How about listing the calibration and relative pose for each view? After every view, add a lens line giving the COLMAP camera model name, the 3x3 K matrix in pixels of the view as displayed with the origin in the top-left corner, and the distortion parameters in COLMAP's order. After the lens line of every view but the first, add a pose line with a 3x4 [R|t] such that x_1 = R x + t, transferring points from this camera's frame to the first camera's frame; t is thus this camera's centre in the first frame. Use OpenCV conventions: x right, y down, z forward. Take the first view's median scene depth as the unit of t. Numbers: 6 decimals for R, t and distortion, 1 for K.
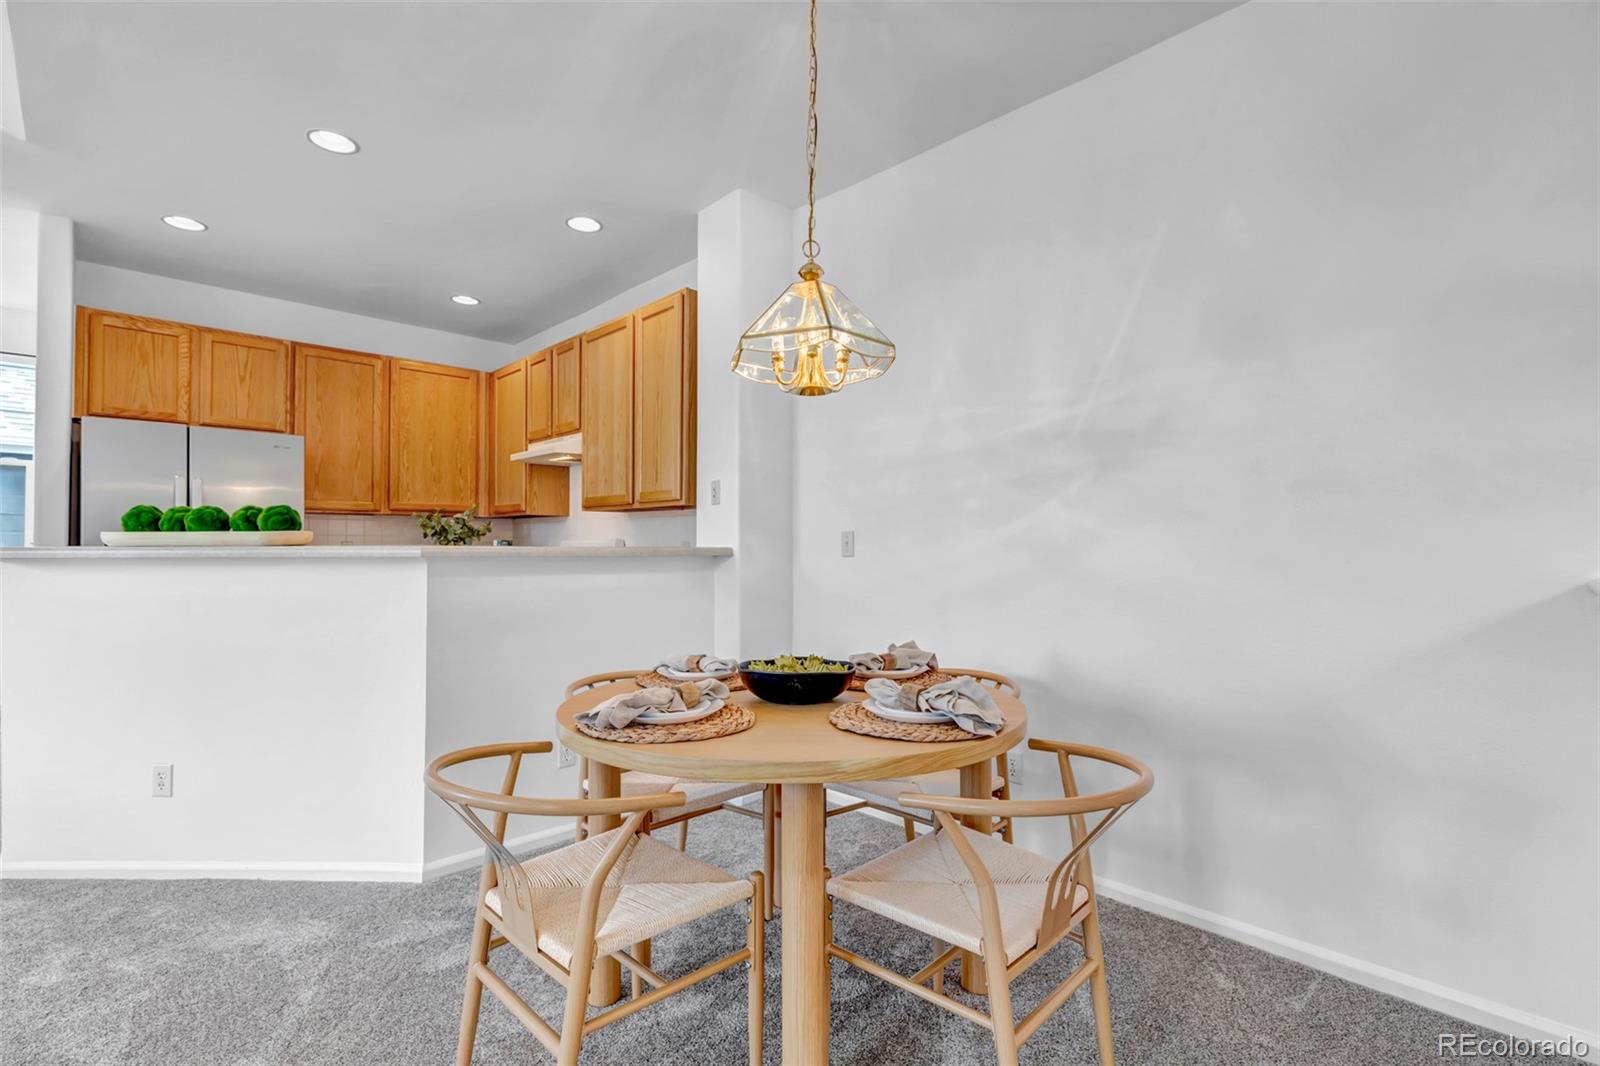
lens RADIAL K [[735.3, 0, 807.1], [0, 735.3, 533.3], [0, 0, 1]] dist [0.001861, 0.000209]
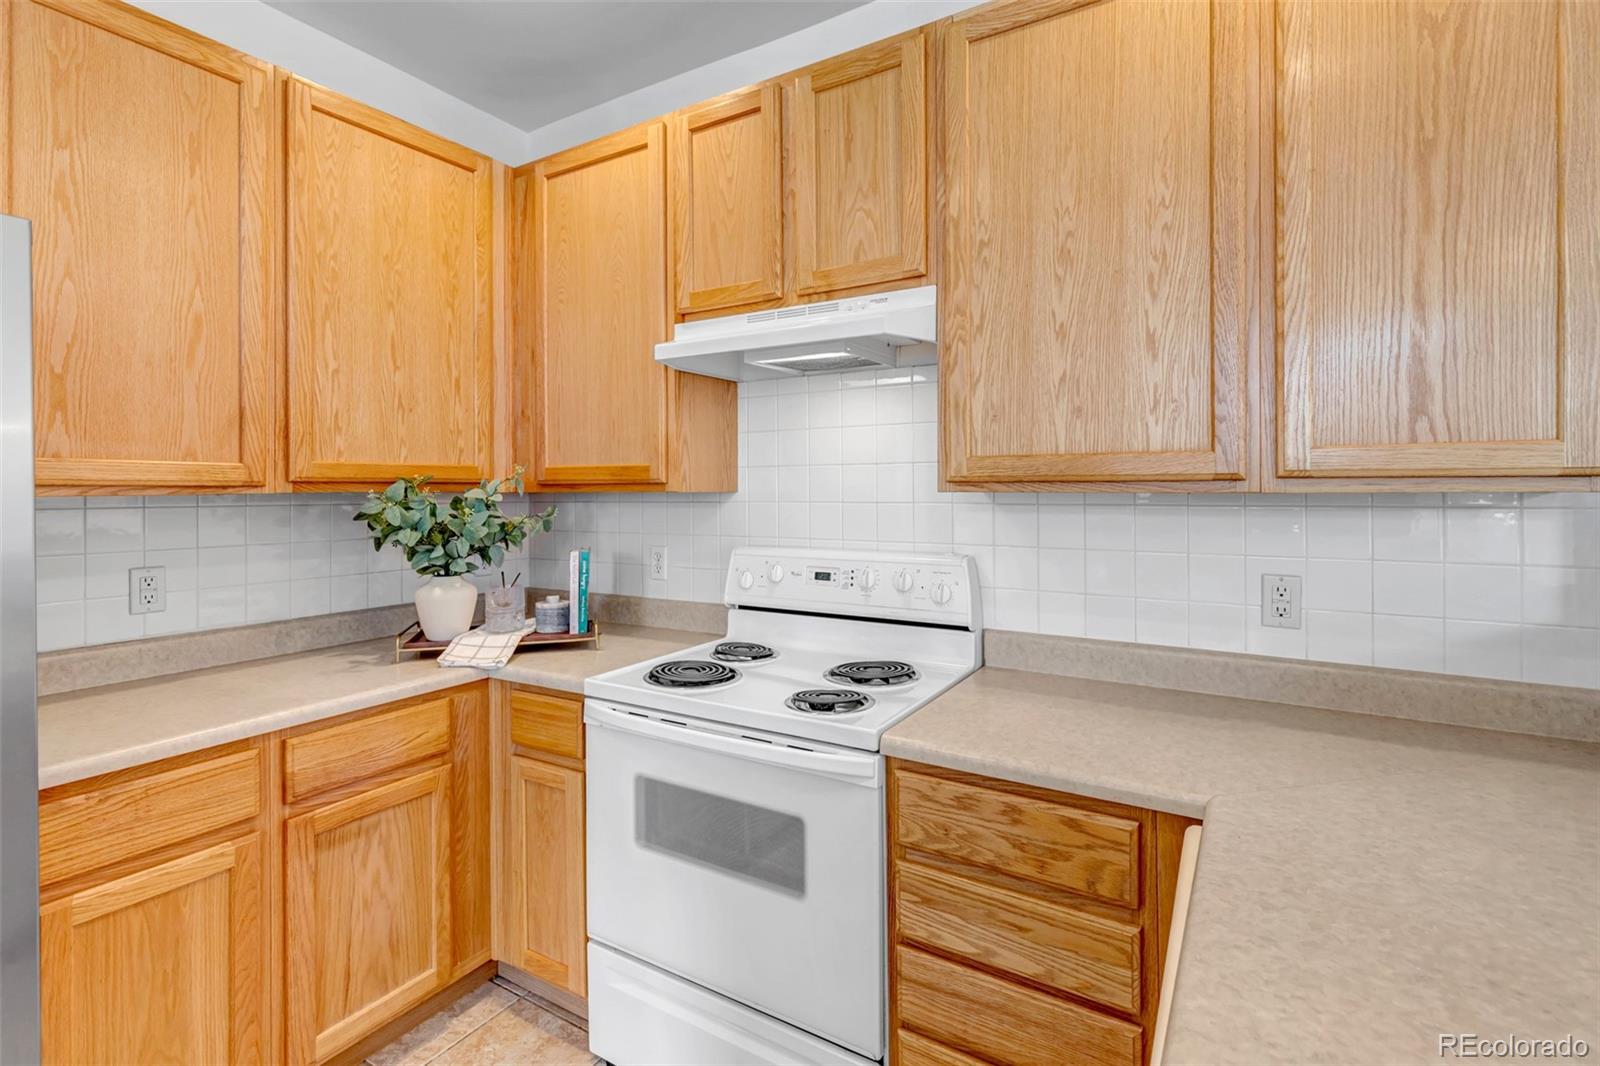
lens RADIAL K [[735.3, 0, 811.1], [0, 735.3, 485.2], [0, 0, 1]] dist [0.001861, 0.000209]
pose [[0.966540, -0.006486, 0.256434, -0.529734], [0.003369, 0.999915, 0.012592, -0.044298], [-0.256494, -0.011307, 0.966480, 0.742710]]
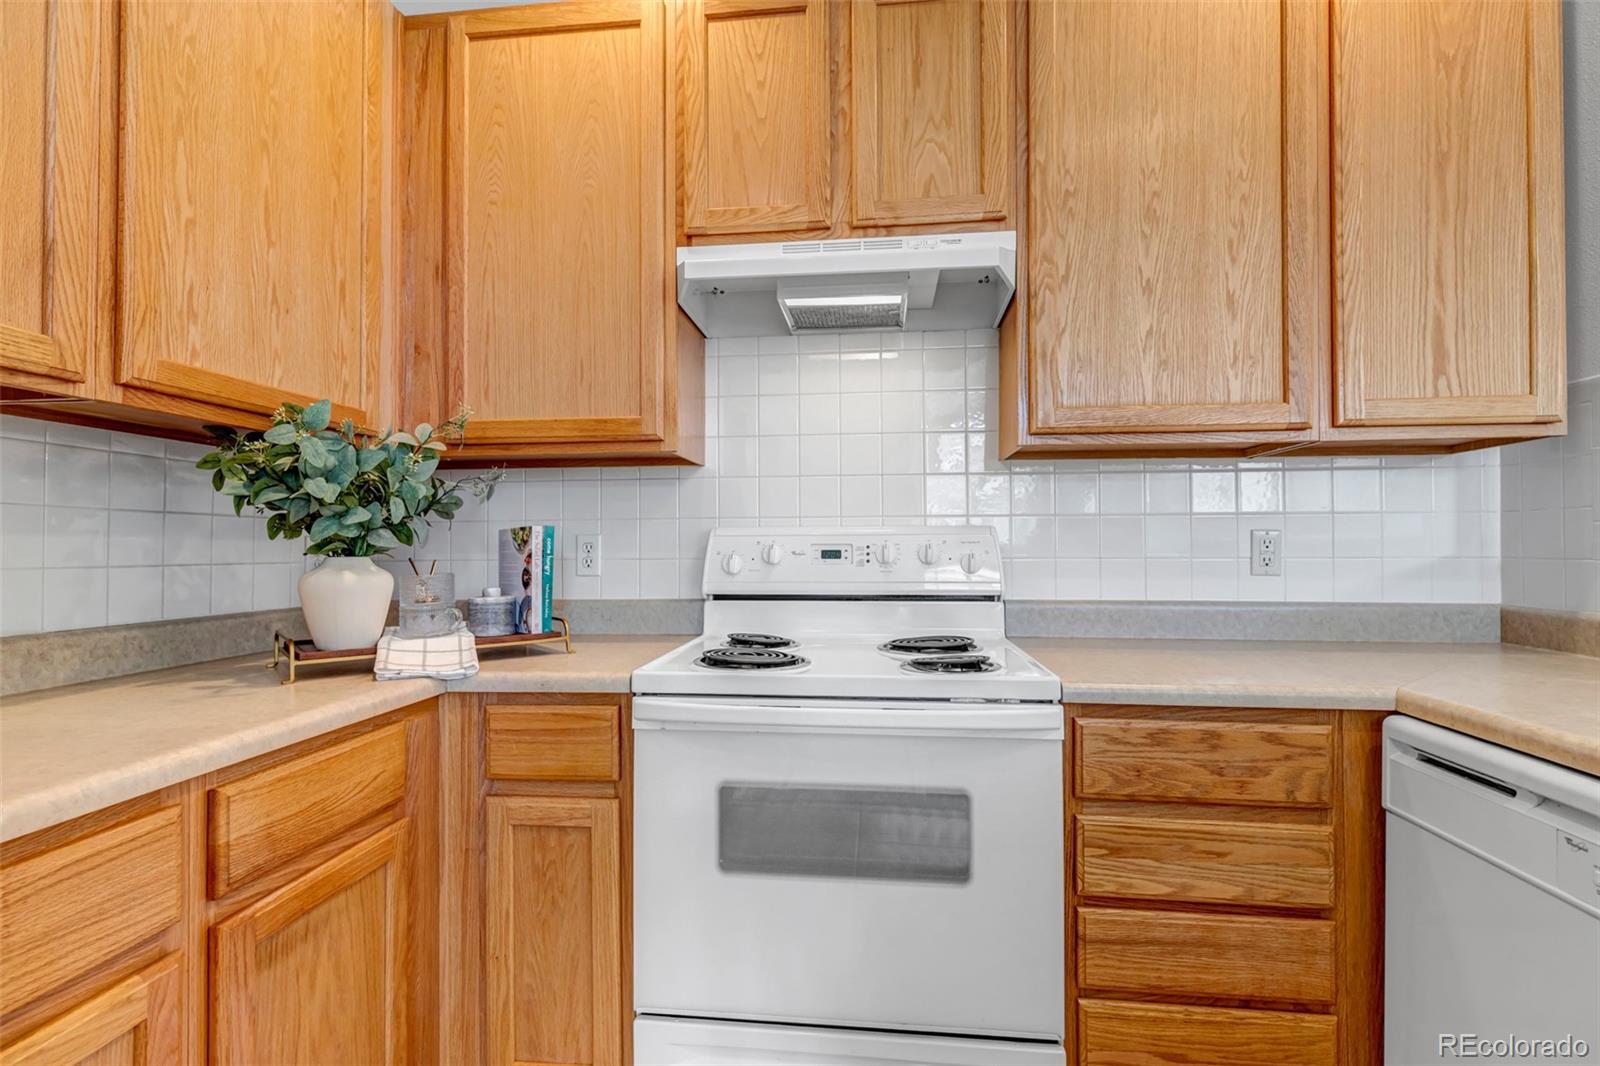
lens RADIAL K [[735.3, 0, 795.8], [0, 735.3, 532.8], [0, 0, 1]] dist [0.001861, 0.000209]
pose [[0.775092, 0.001290, 0.631847, -0.709763], [0.000383, 0.999997, -0.002511, 0.016717], [-0.631848, 0.002189, 0.775089, 0.900879]]
